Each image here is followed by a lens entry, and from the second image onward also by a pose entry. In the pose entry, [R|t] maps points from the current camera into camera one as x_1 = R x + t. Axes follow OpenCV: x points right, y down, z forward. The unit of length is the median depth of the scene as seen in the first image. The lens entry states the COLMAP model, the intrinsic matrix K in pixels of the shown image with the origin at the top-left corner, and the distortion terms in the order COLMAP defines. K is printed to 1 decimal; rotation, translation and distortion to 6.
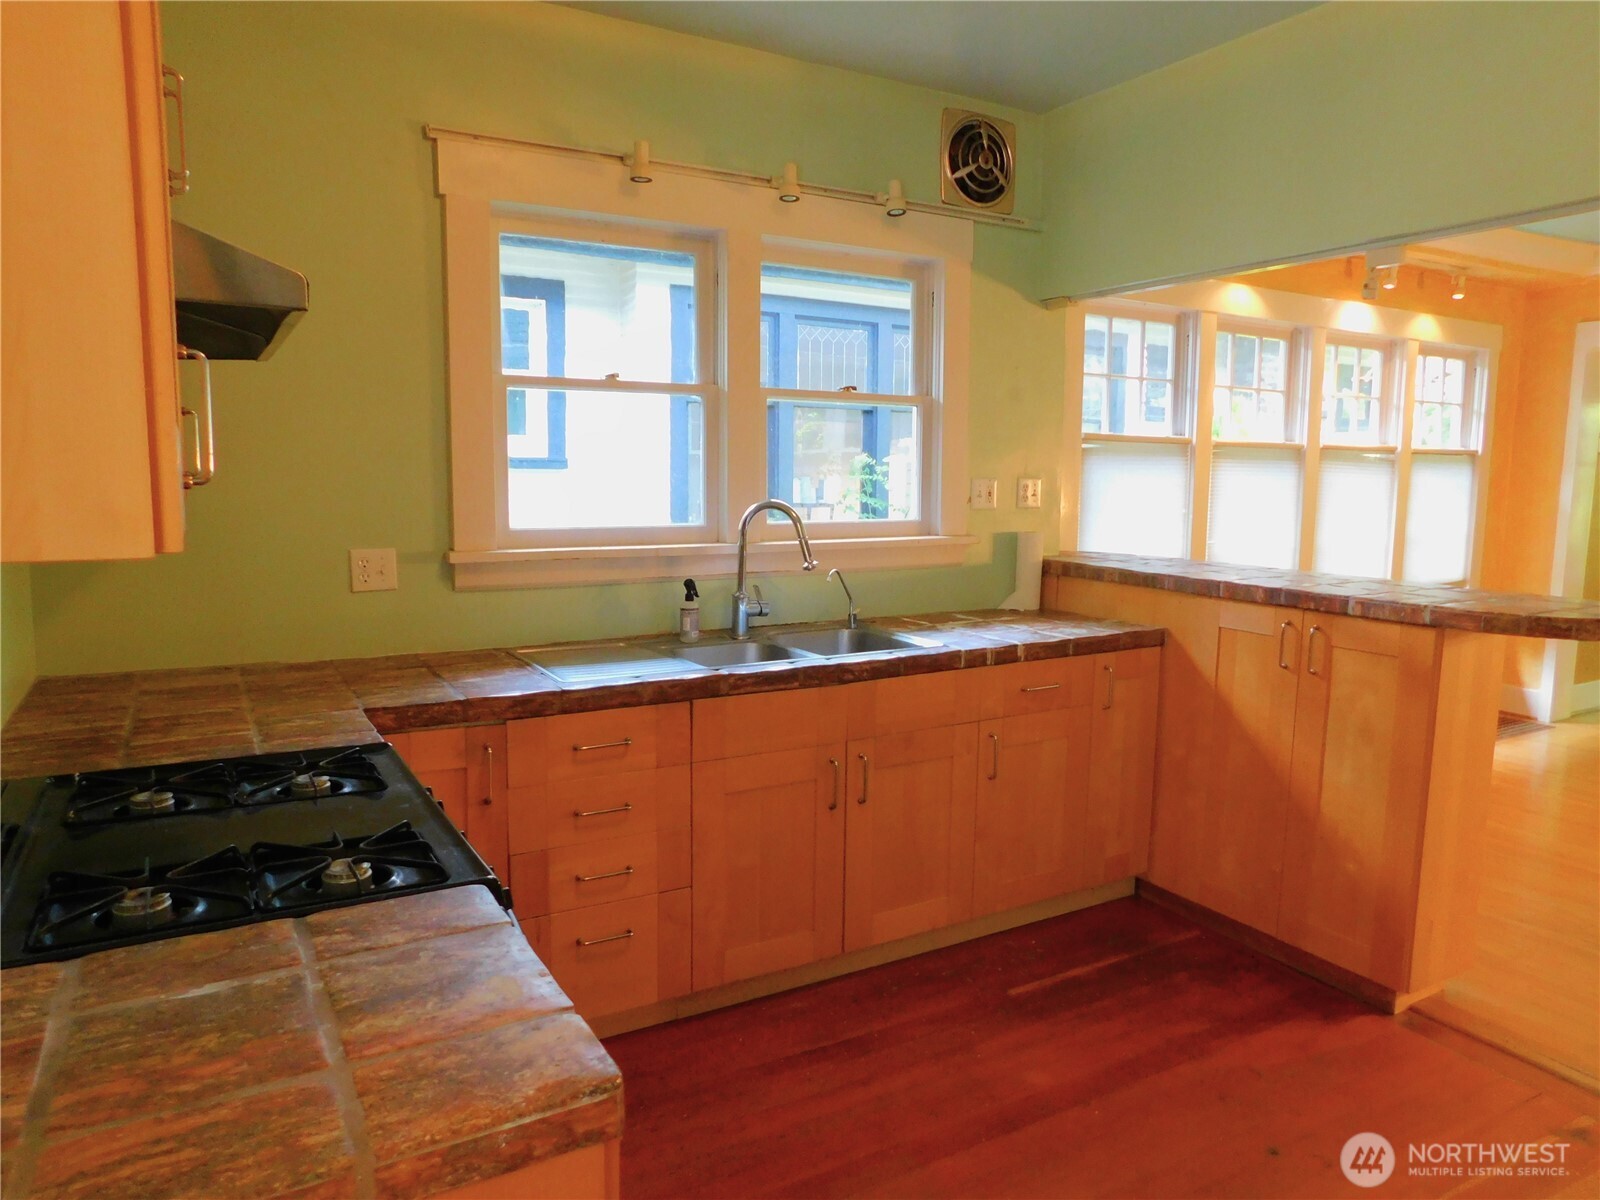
lens RADIAL K [[1057.6, 0, 803.5], [0, 1057.6, 604.2], [0, 0, 1]] dist [-0.047906, 0.038271]
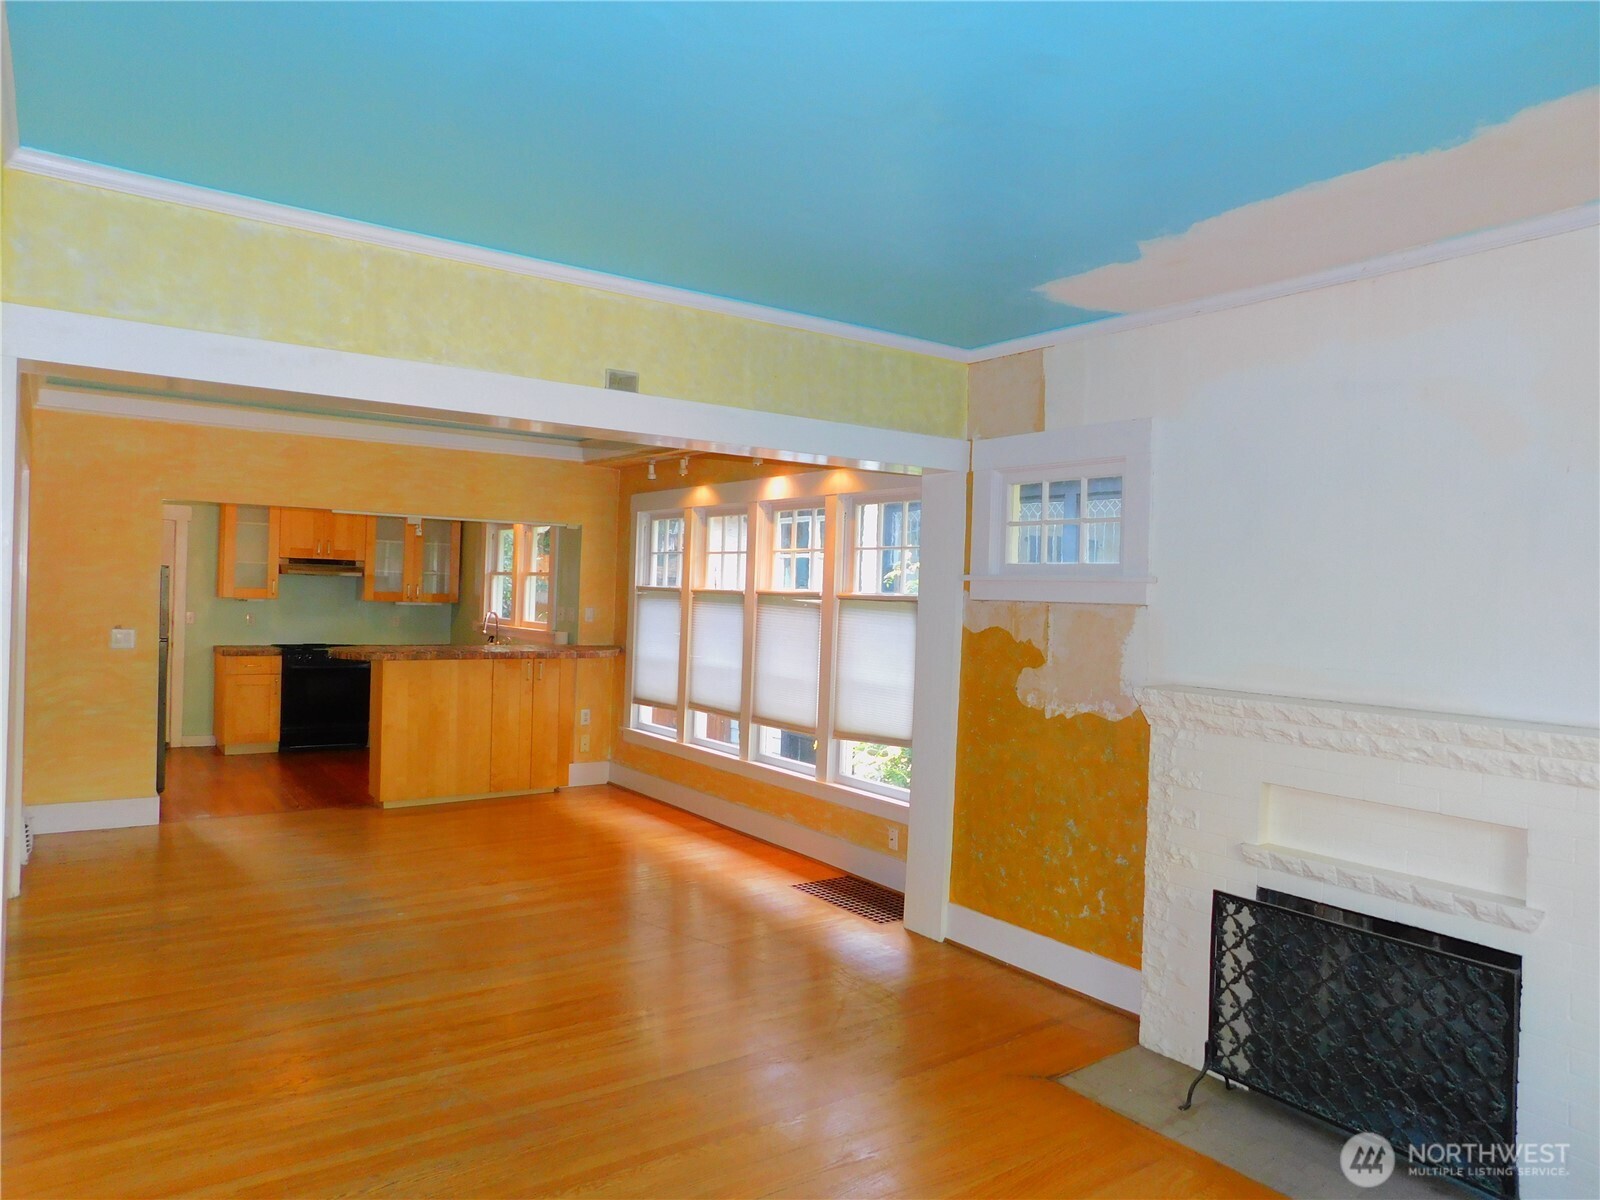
lens RADIAL K [[1057.6, 0, 800.1], [0, 1057.6, 595.4], [0, 0, 1]] dist [-0.047906, 0.038271]
pose [[0.093640, -0.012676, -0.995525, 2.122063], [-0.169500, 0.985118, -0.028487, -0.142711], [0.981072, 0.171409, 0.090098, 1.113242]]
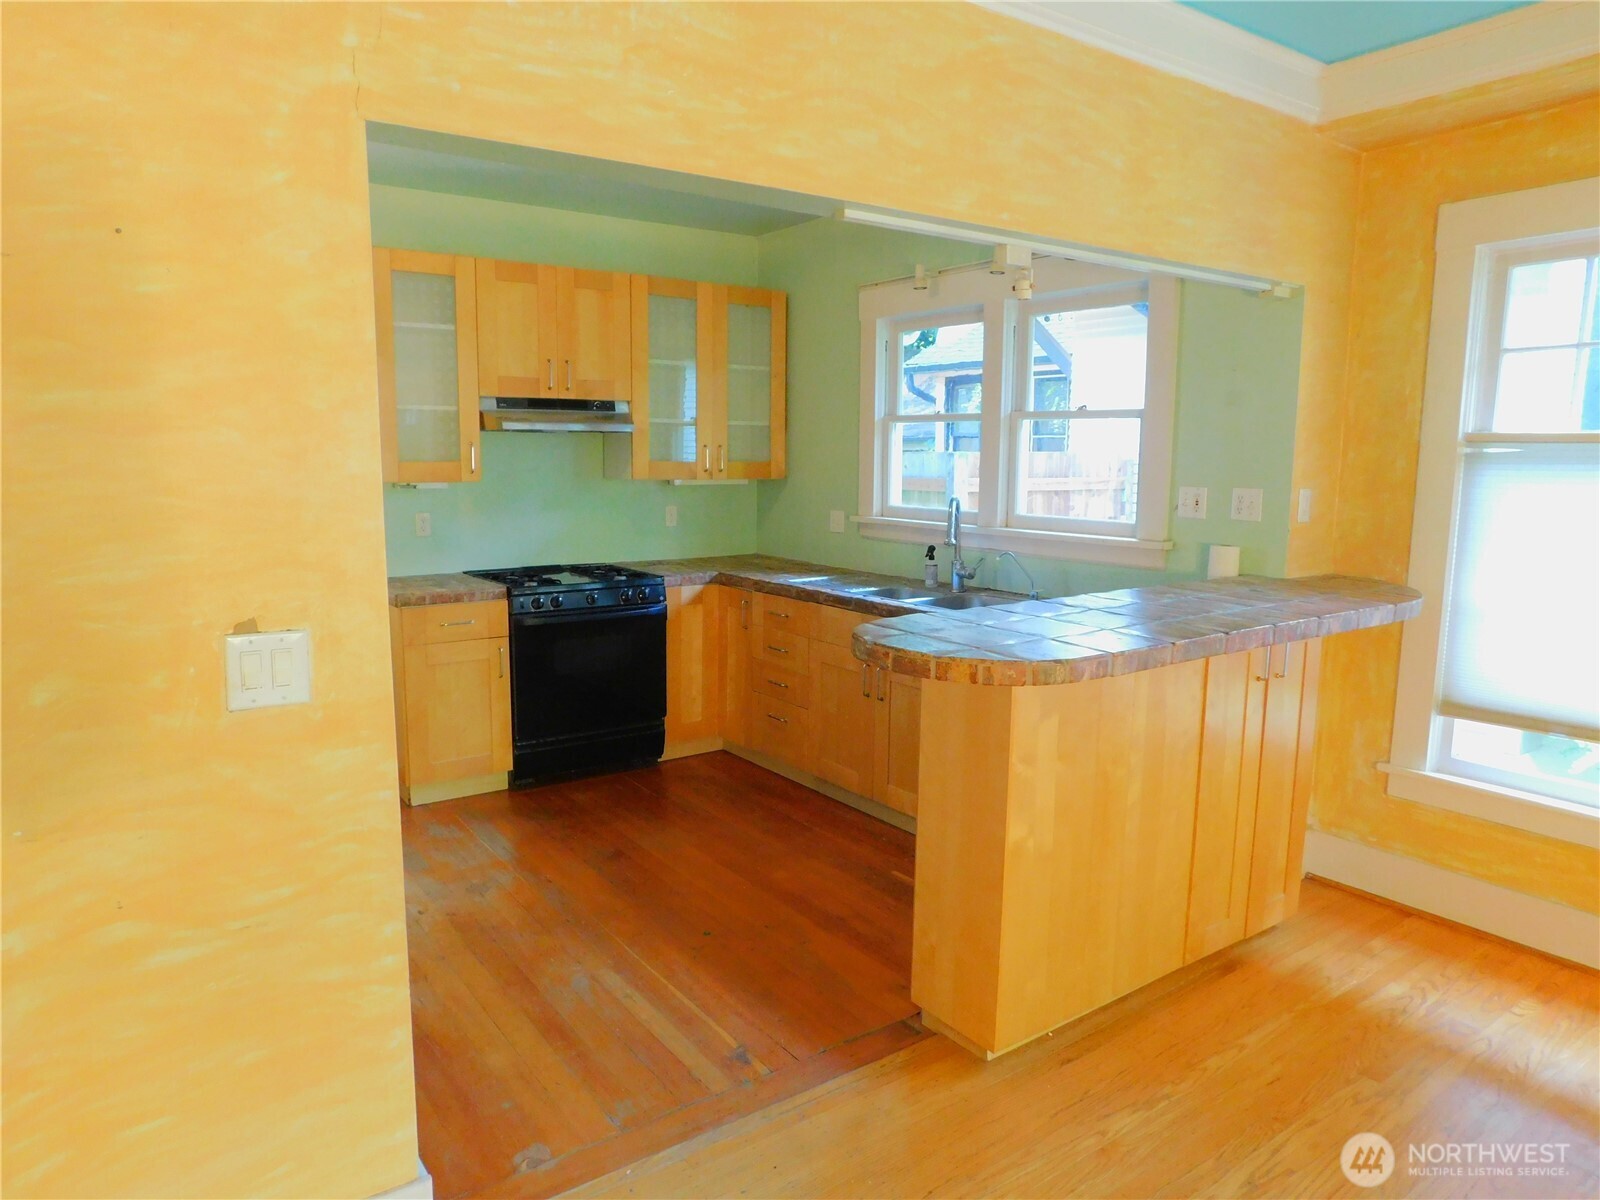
lens RADIAL K [[1057.6, 0, 803.0], [0, 1057.6, 599.5], [0, 0, 1]] dist [-0.047906, 0.038271]
pose [[0.096561, 0.121335, -0.987904, 0.969323], [-0.145521, 0.983597, 0.106582, -0.058145], [0.984632, 0.133470, 0.112634, 0.469534]]
